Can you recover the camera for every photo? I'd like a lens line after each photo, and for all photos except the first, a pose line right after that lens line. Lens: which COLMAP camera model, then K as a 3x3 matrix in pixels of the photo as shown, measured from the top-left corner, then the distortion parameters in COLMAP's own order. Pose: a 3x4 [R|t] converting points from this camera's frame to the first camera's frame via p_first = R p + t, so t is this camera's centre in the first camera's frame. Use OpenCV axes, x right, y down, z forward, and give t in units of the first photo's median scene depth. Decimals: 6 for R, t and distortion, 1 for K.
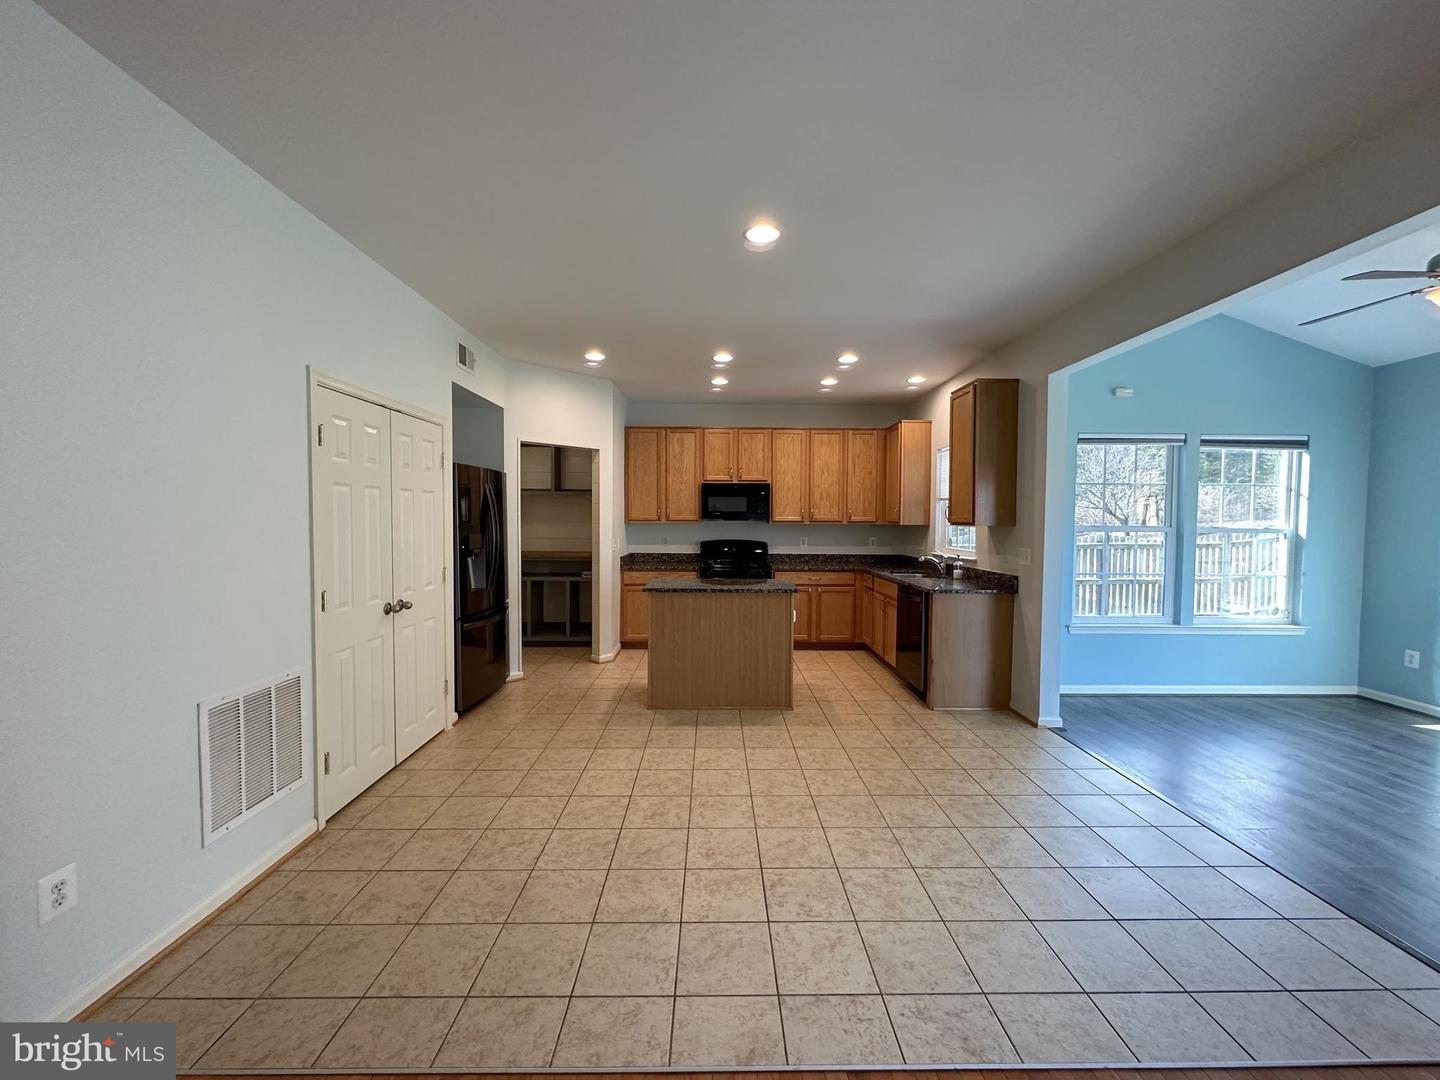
lens RADIAL K [[574.1, 0, 719.5], [0, 574.1, 536.1], [0, 0, 1]] dist [-0.000266, 0.000082]
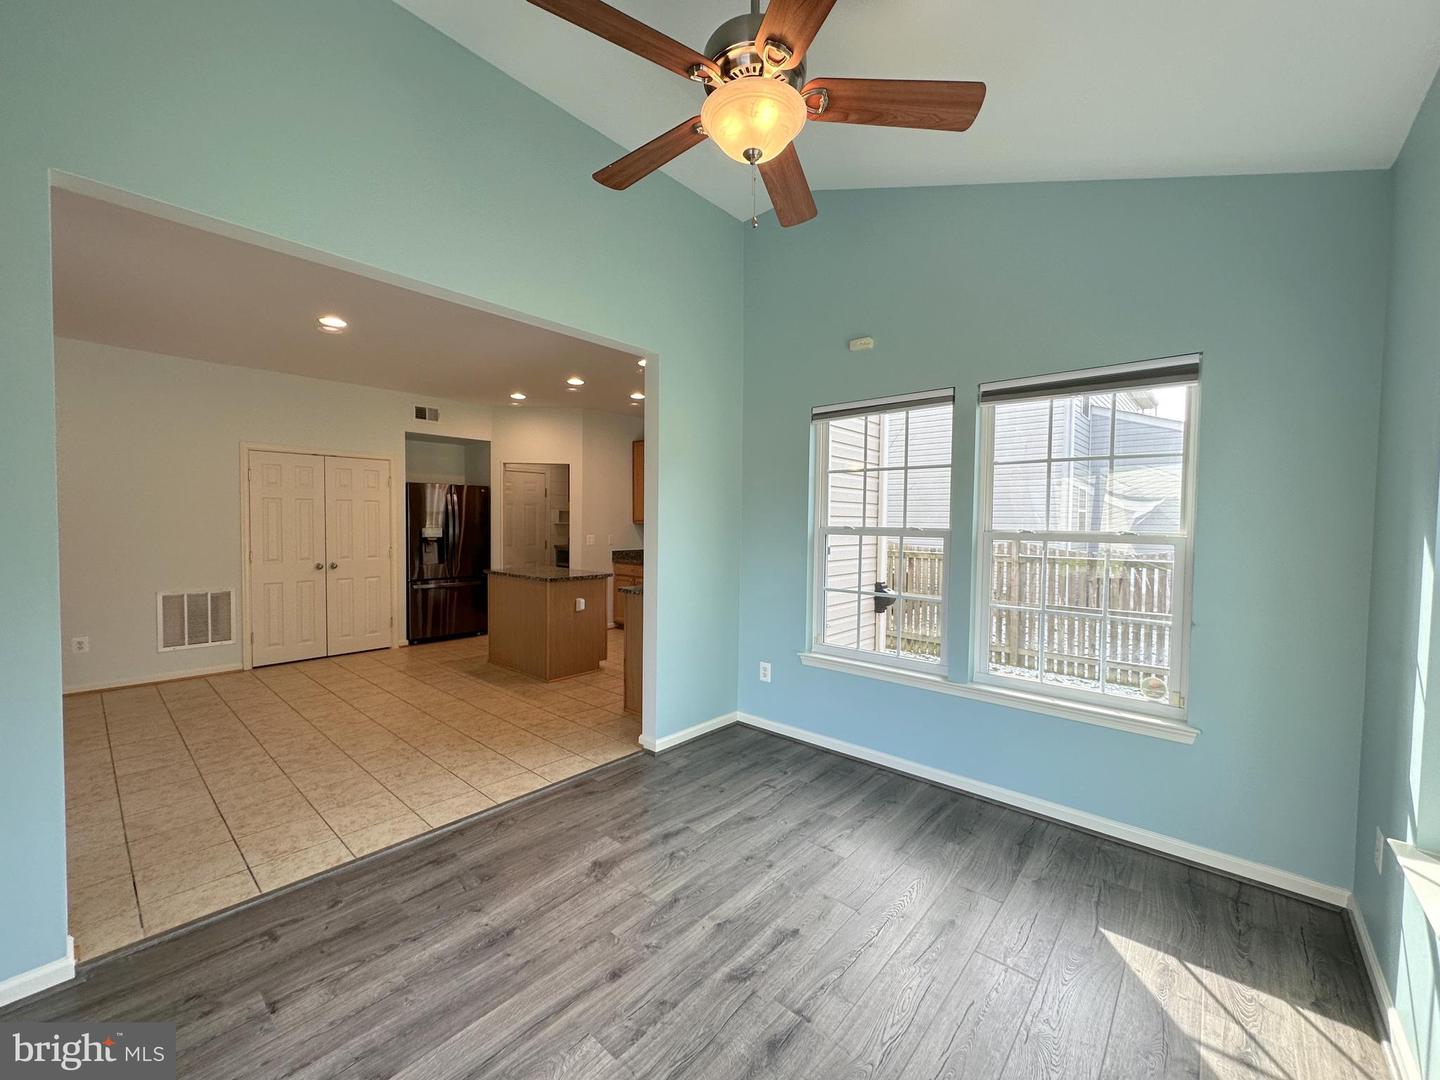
lens RADIAL K [[574.1, 0, 718.4], [0, 574.1, 538.6], [0, 0, 1]] dist [-0.000266, 0.000082]
pose [[0.741816, 0.022845, -0.670214, 0.807806], [-0.026406, 0.999640, 0.004848, -0.001718], [0.670083, 0.014102, 0.742152, 0.259829]]
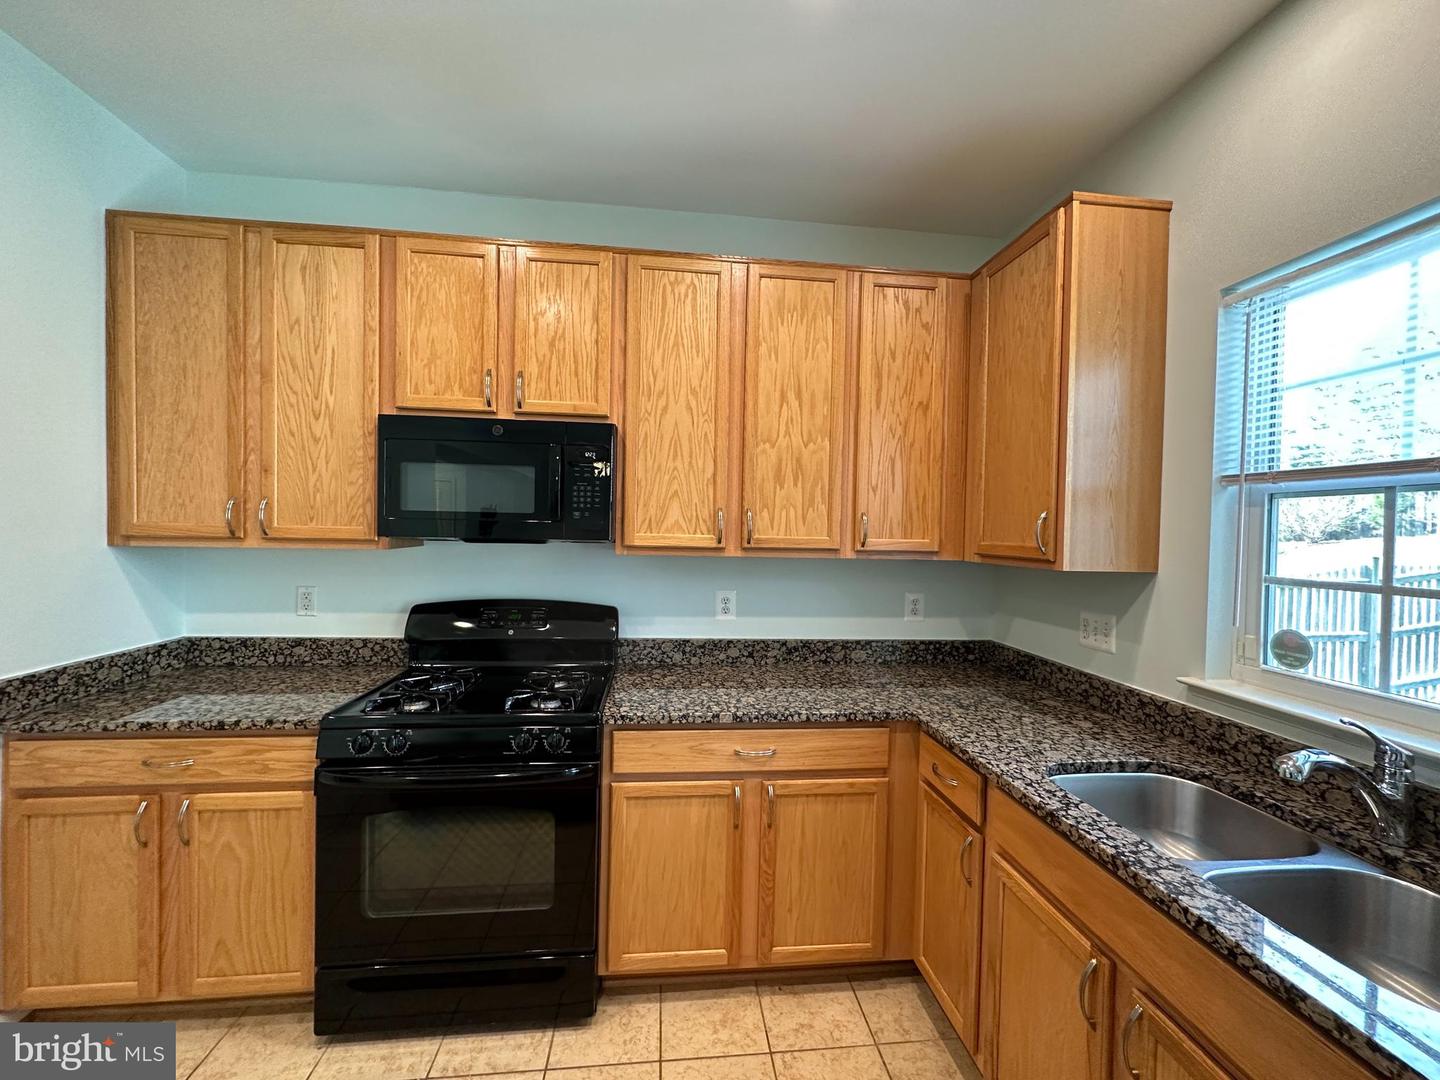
lens RADIAL K [[574.1, 0, 720.0], [0, 574.1, 538.5], [0, 0, 1]] dist [-0.000266, 0.000082]
pose [[0.995047, 0.015371, 0.098210, 0.121223], [-0.014046, 0.999801, -0.014163, -0.028604], [-0.098409, 0.012714, 0.995065, 0.727941]]
